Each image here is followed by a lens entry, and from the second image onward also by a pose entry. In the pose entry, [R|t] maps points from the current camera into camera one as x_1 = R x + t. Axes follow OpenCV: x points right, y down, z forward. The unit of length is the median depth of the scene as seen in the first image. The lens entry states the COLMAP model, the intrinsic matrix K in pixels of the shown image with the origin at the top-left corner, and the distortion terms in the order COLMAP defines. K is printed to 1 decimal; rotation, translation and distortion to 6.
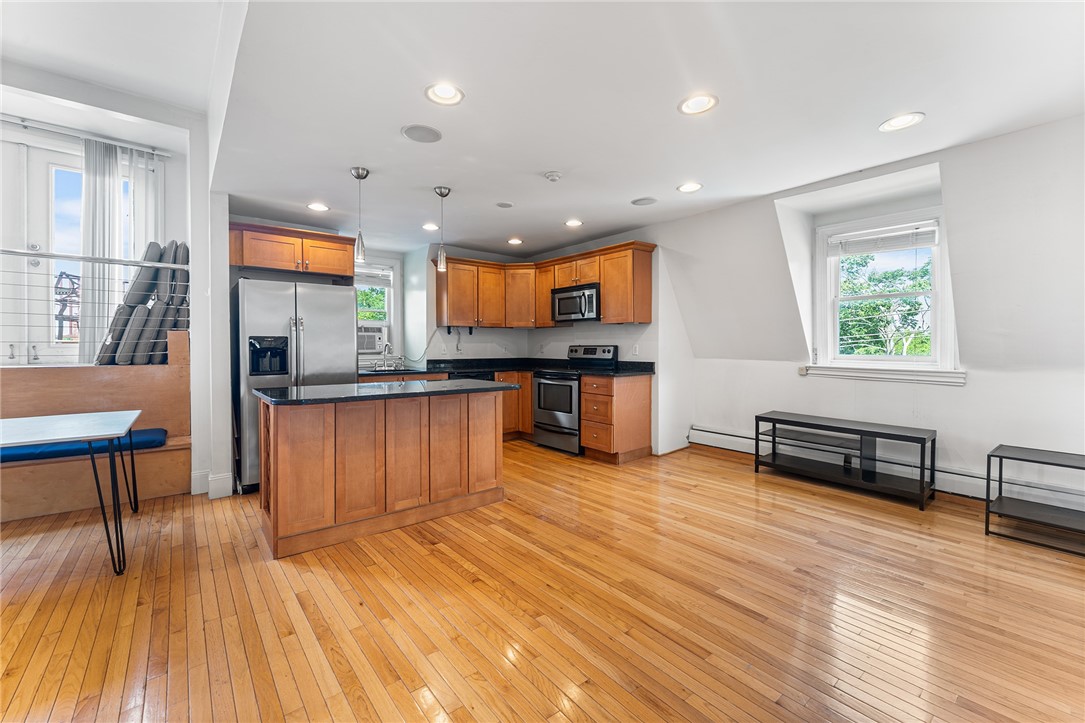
lens RADIAL K [[450.4, 0, 544.3], [0, 450.4, 351.1], [0, 0, 1]] dist [-0.000265, 0.000049]
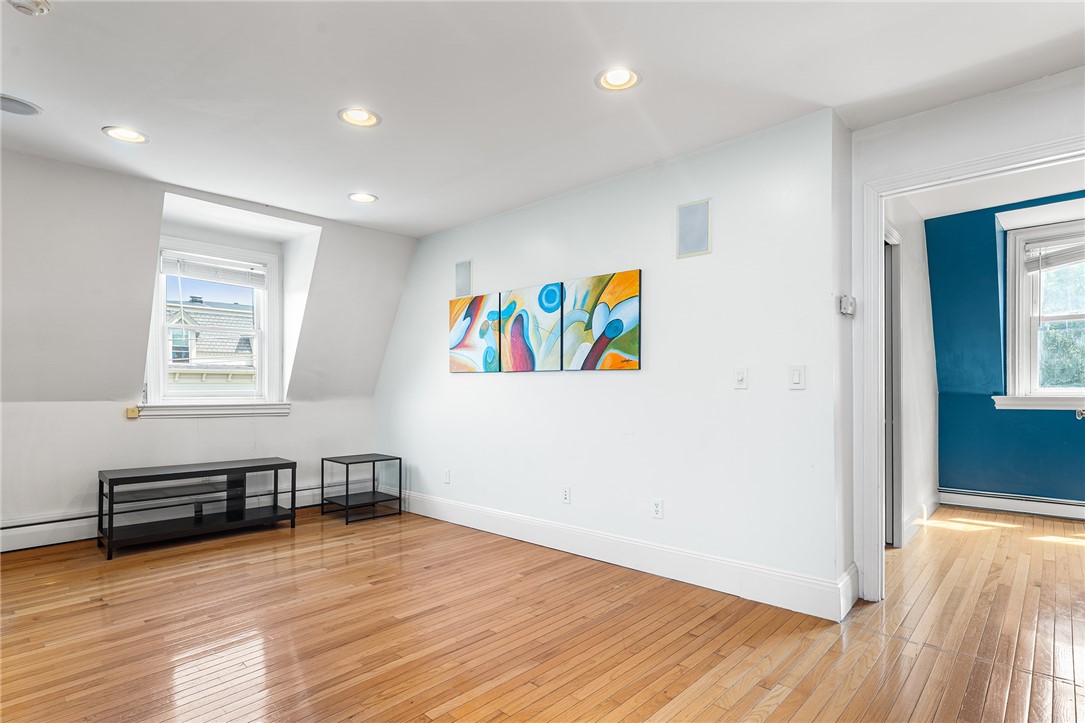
lens RADIAL K [[555.6, 0, 543.7], [0, 555.6, 383.9], [0, 0, 1]] dist [0.000230, 0.000076]
pose [[-0.134274, 0.003791, 0.990937, -0.573506], [0.012932, 0.999914, -0.002073, 0.007434], [-0.990860, 0.012536, -0.134311, 0.529494]]
